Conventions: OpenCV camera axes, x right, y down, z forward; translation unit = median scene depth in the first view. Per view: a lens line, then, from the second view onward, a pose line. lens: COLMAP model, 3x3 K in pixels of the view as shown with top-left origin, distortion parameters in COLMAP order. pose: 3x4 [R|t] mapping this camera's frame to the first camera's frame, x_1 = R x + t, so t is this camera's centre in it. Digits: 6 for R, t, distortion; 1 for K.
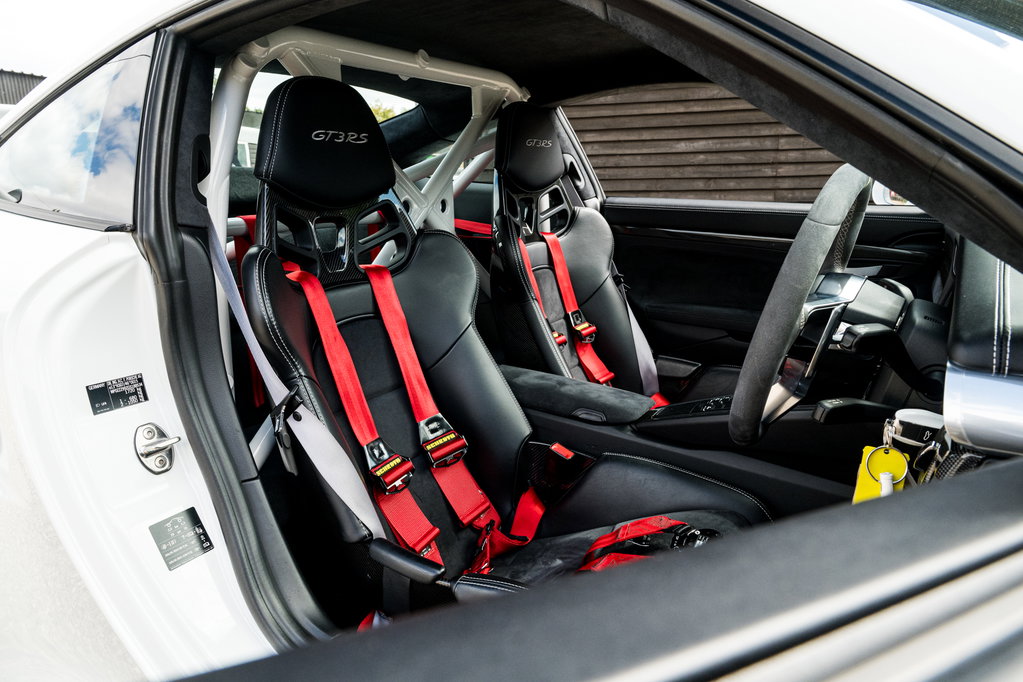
lens RADIAL K [[680.9, 0, 511.5], [0, 680.9, 341.0], [0, 0, 1]] dist [0.003069, -0.001012]
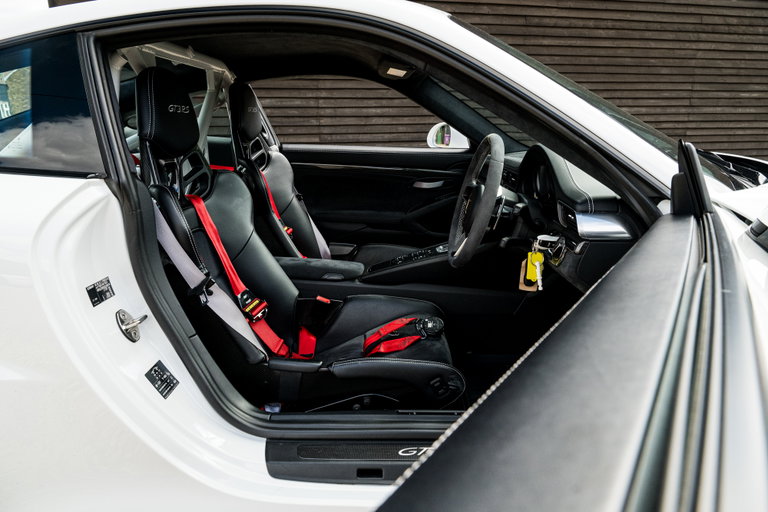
lens RADIAL K [[511.2, 0, 384.0], [0, 511.2, 256.0], [0, 0, 1]] dist [0.003069, -0.001012]
pose [[0.859463, -0.117633, 0.497480, -0.396062], [0.107782, 0.992986, 0.048591, 0.009808], [-0.499707, 0.011857, 0.866114, -0.155897]]
